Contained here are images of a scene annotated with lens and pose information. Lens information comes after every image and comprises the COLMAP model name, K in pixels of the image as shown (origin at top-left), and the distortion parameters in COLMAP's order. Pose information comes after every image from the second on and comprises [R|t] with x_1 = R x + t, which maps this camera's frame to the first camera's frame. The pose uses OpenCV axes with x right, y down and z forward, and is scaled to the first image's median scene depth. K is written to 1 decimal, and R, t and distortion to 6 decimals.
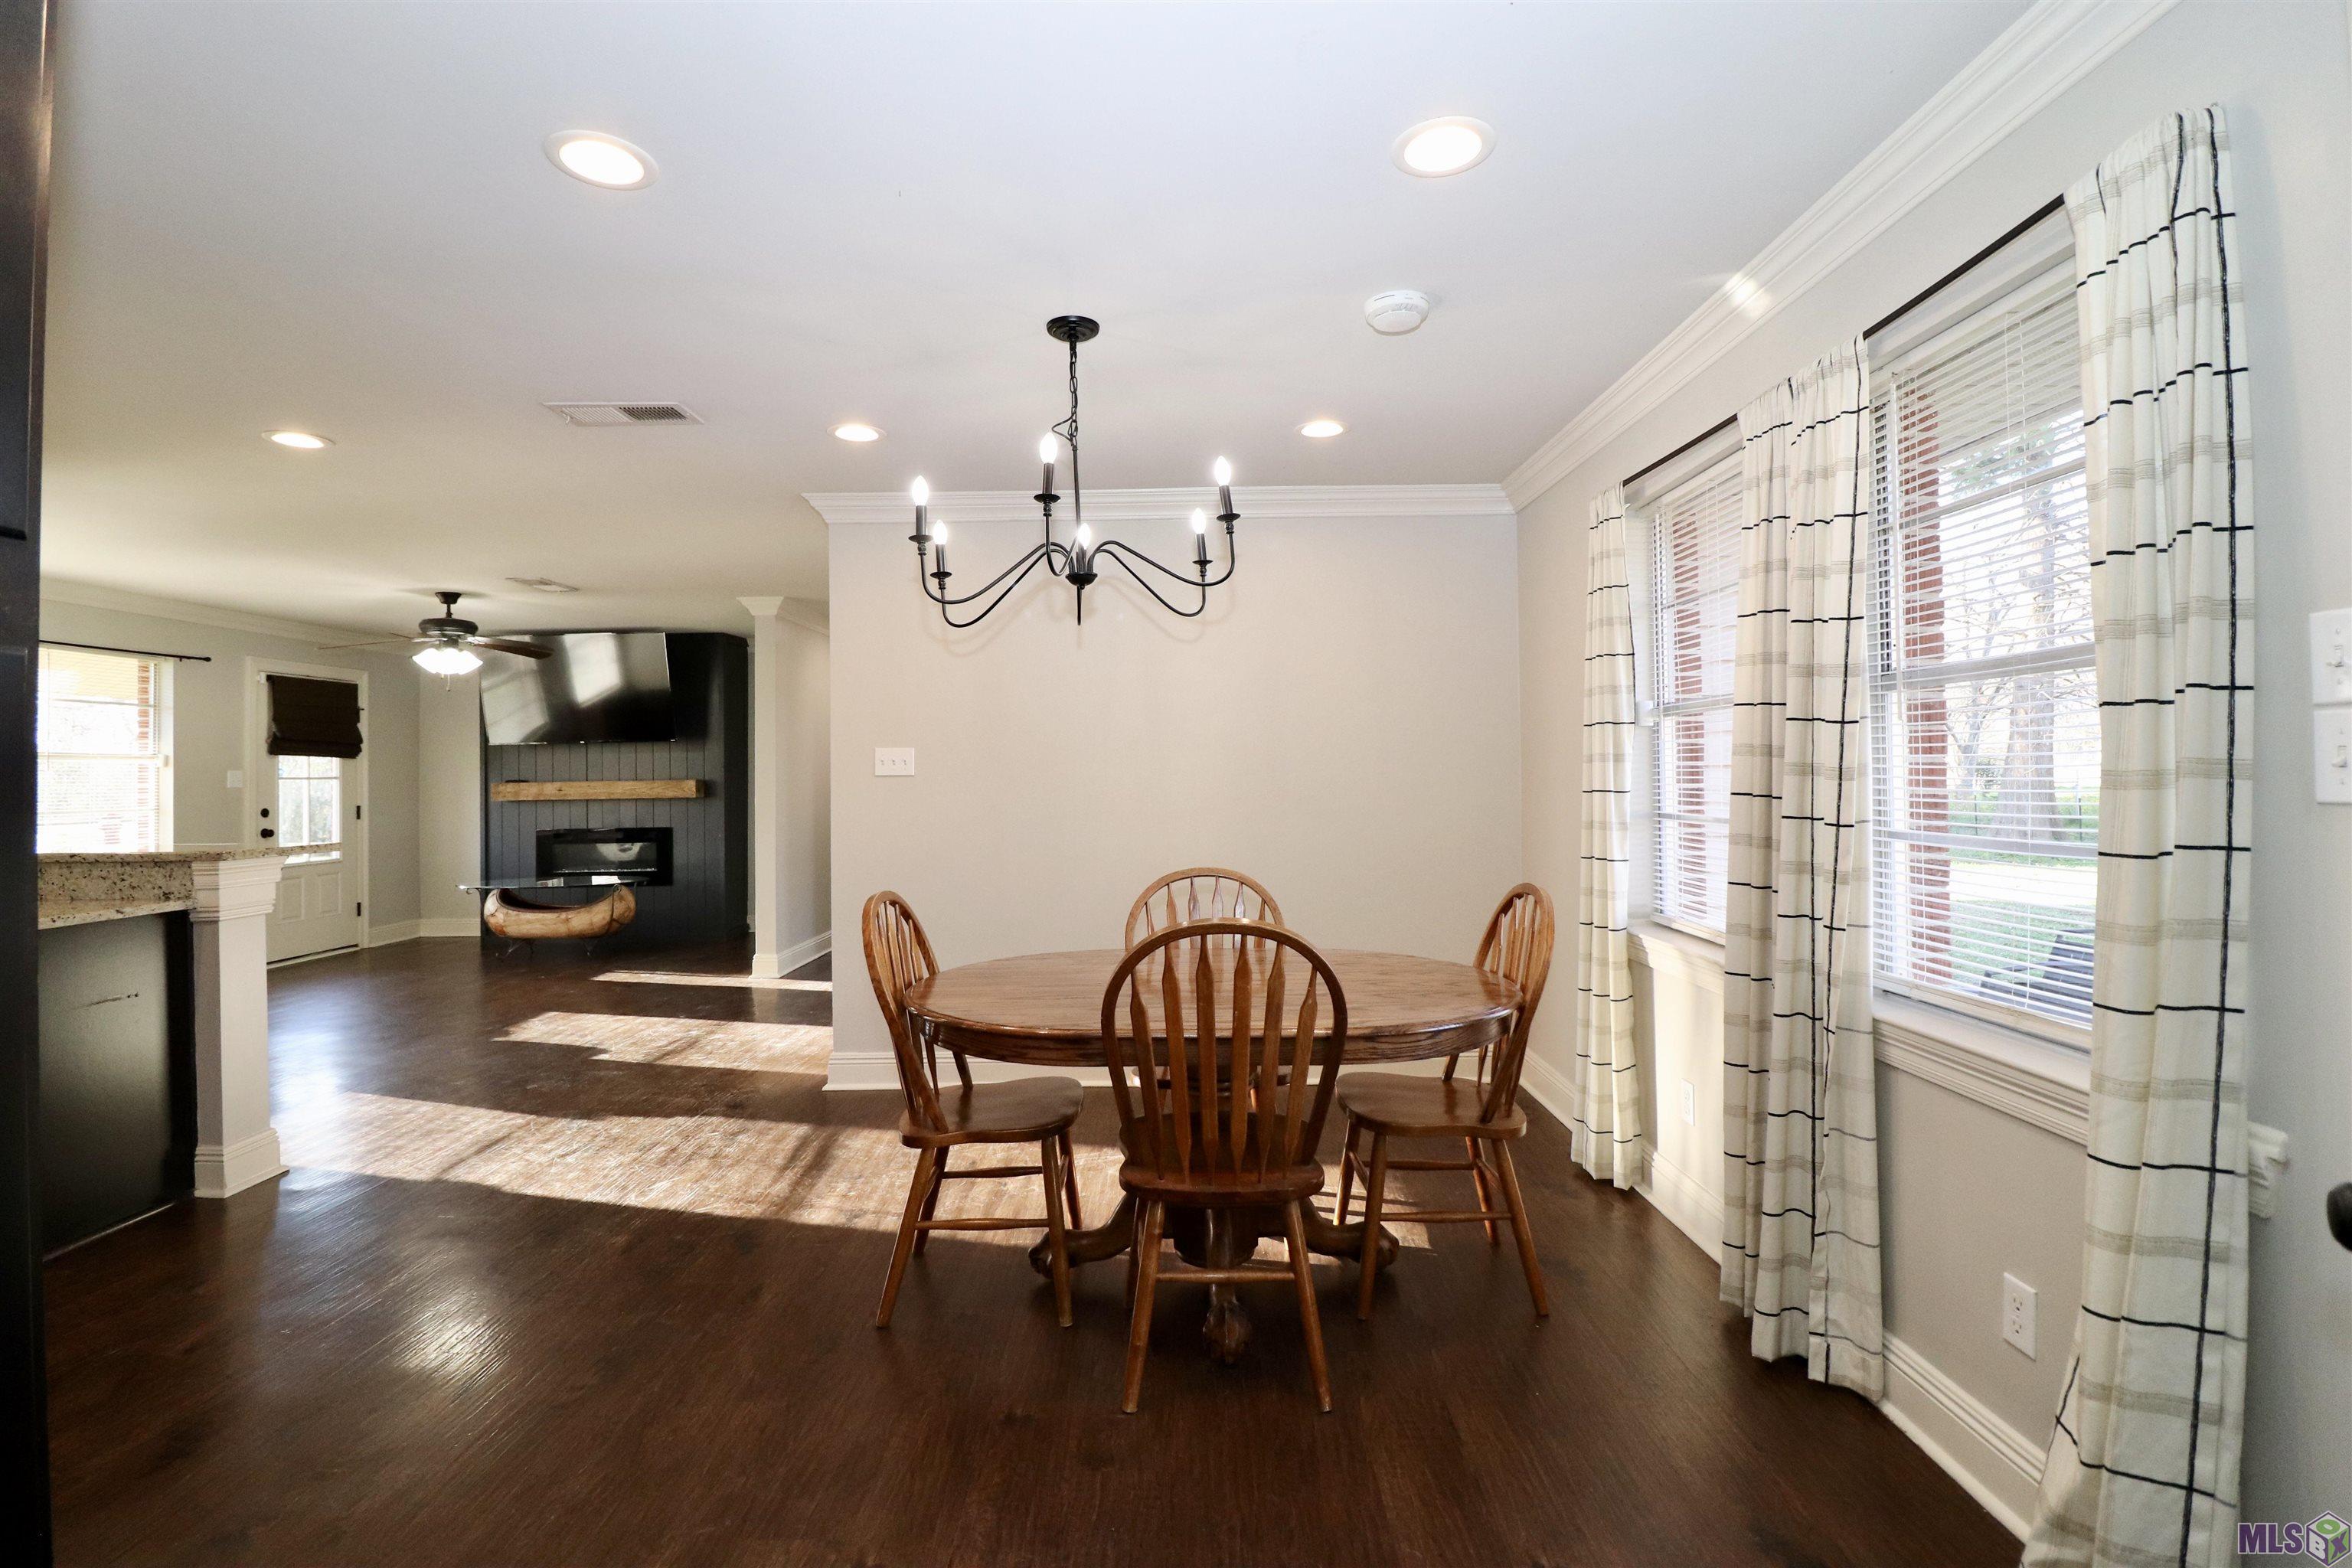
lens RADIAL K [[1072.6, 0, 1198.0], [0, 1072.6, 763.3], [0, 0, 1]] dist [-0.001341, -0.011716]
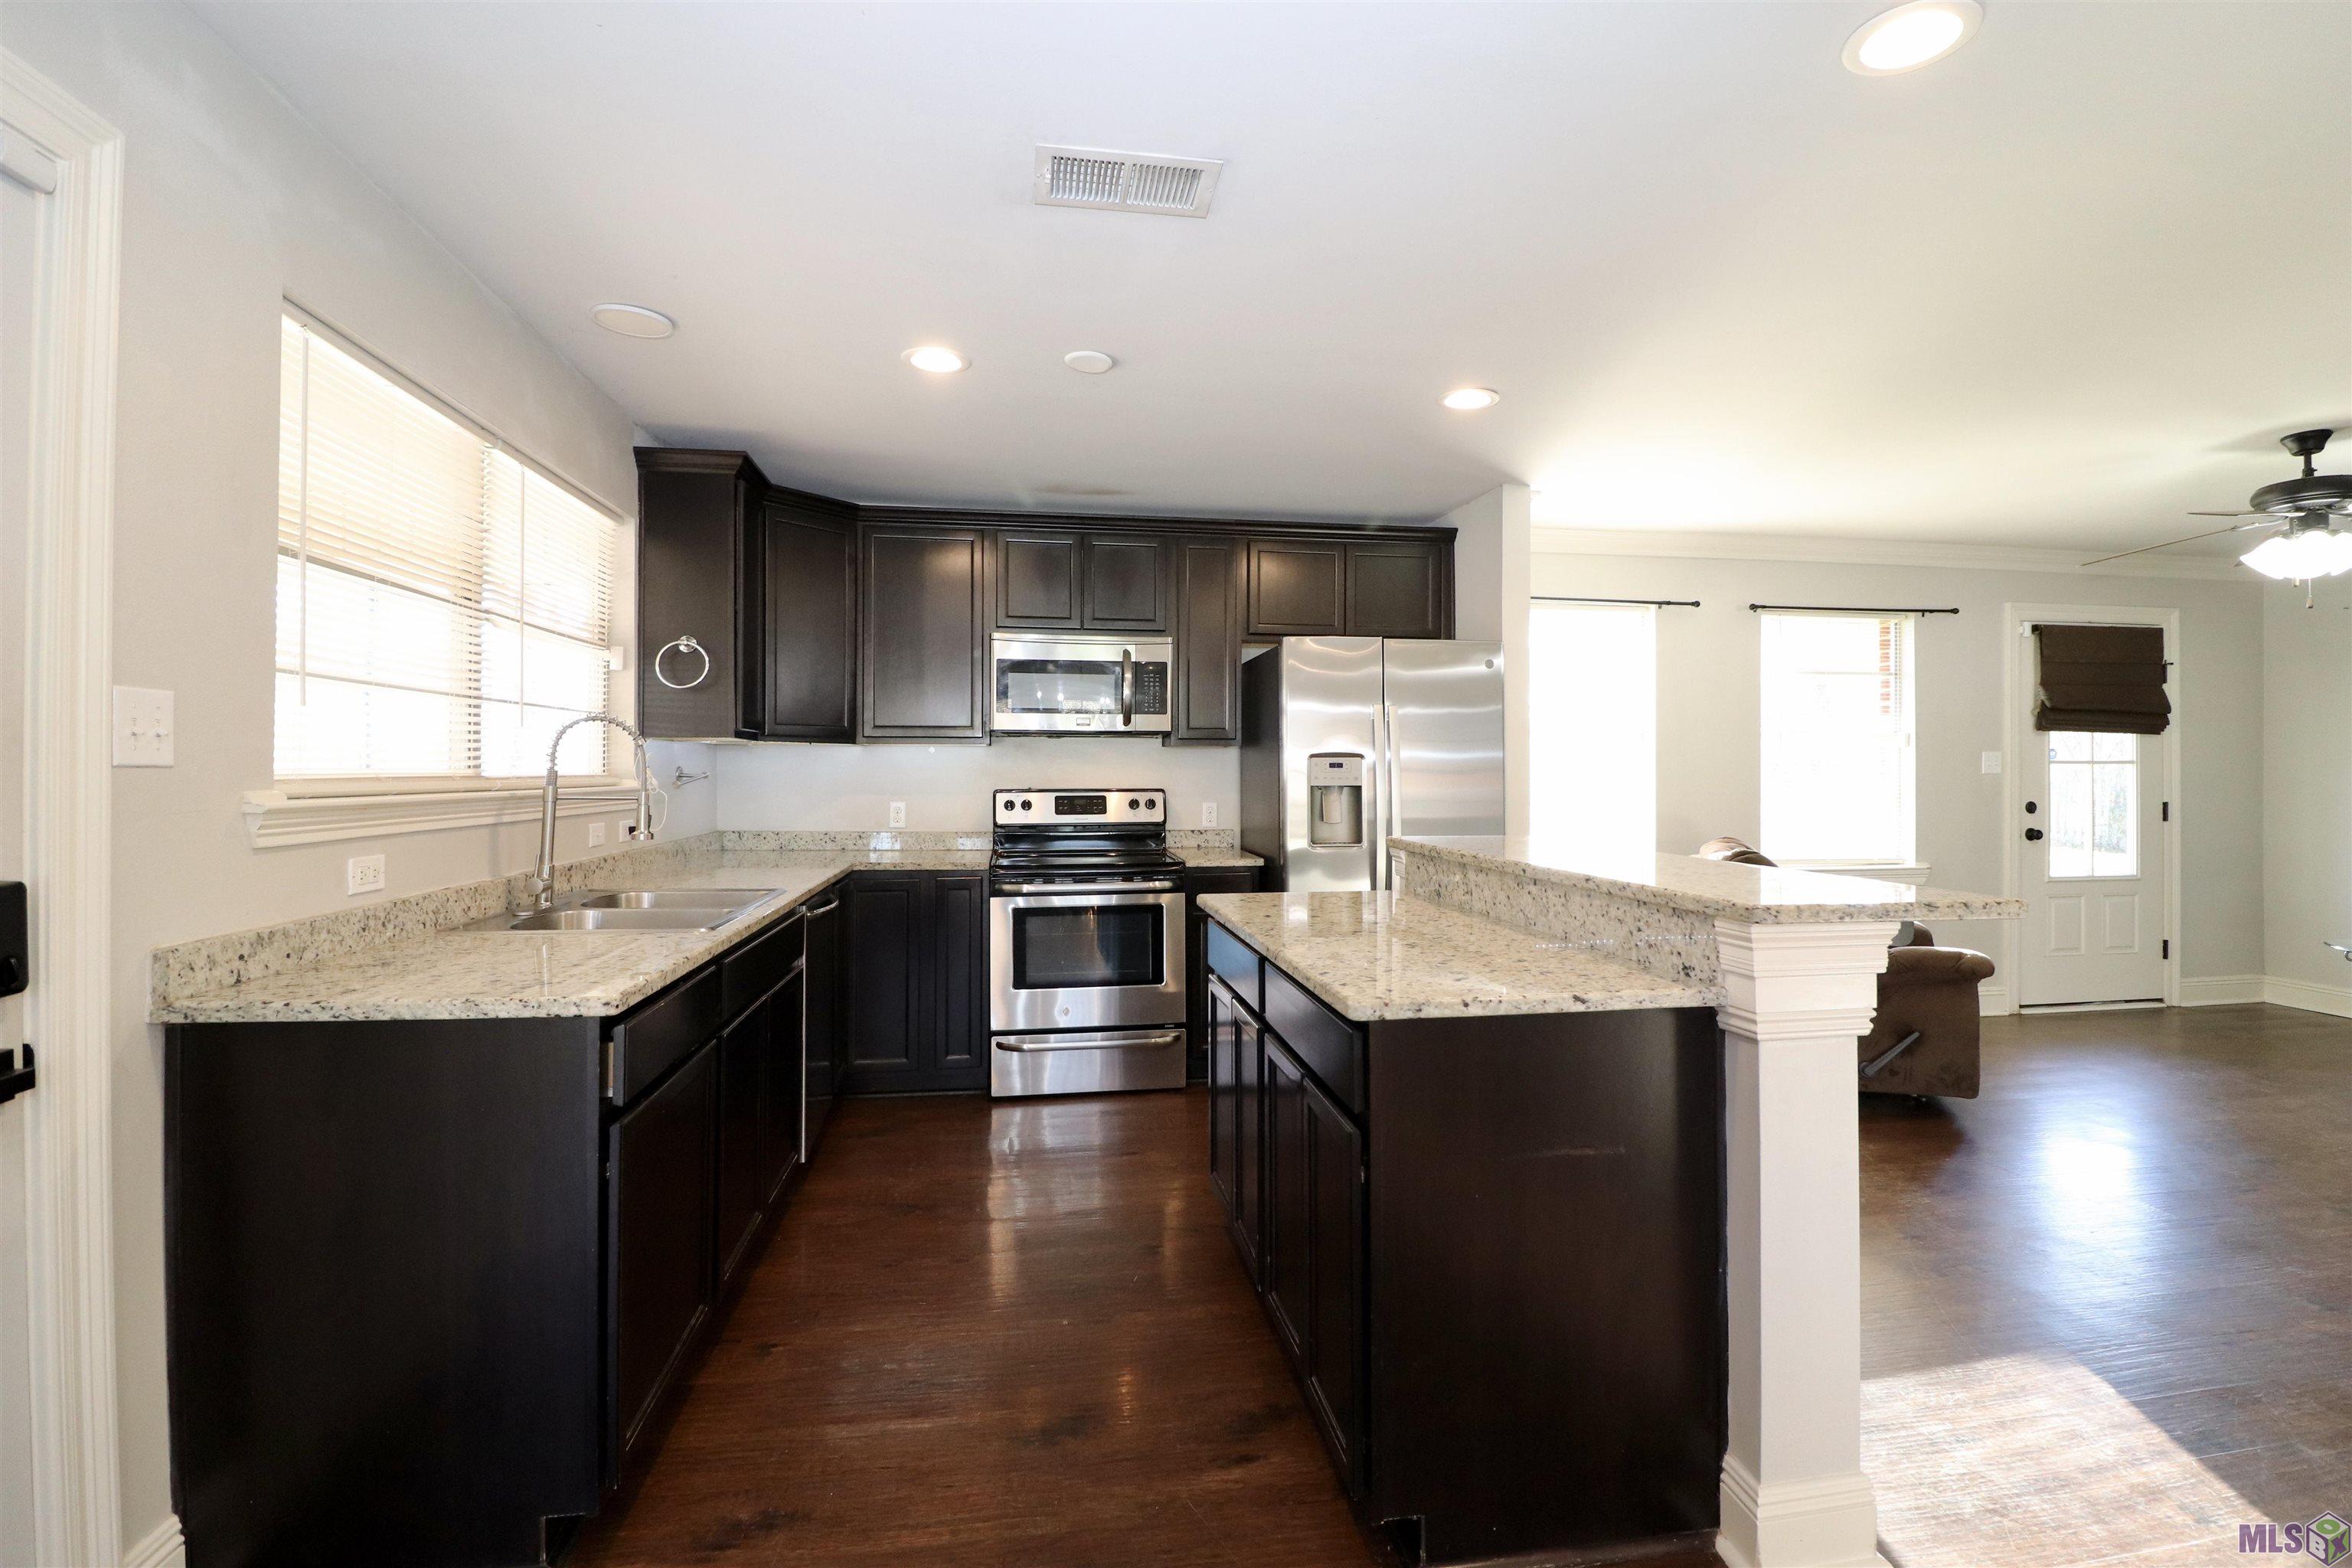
lens RADIAL K [[1072.6, 0, 1198.0], [0, 1072.6, 763.3], [0, 0, 1]] dist [-0.001341, -0.011716]
pose [[0.144107, 0.004676, -0.989551, -0.219323], [0.007999, 0.999951, 0.005890, 0.006182], [0.989530, -0.008764, 0.144062, 0.316295]]
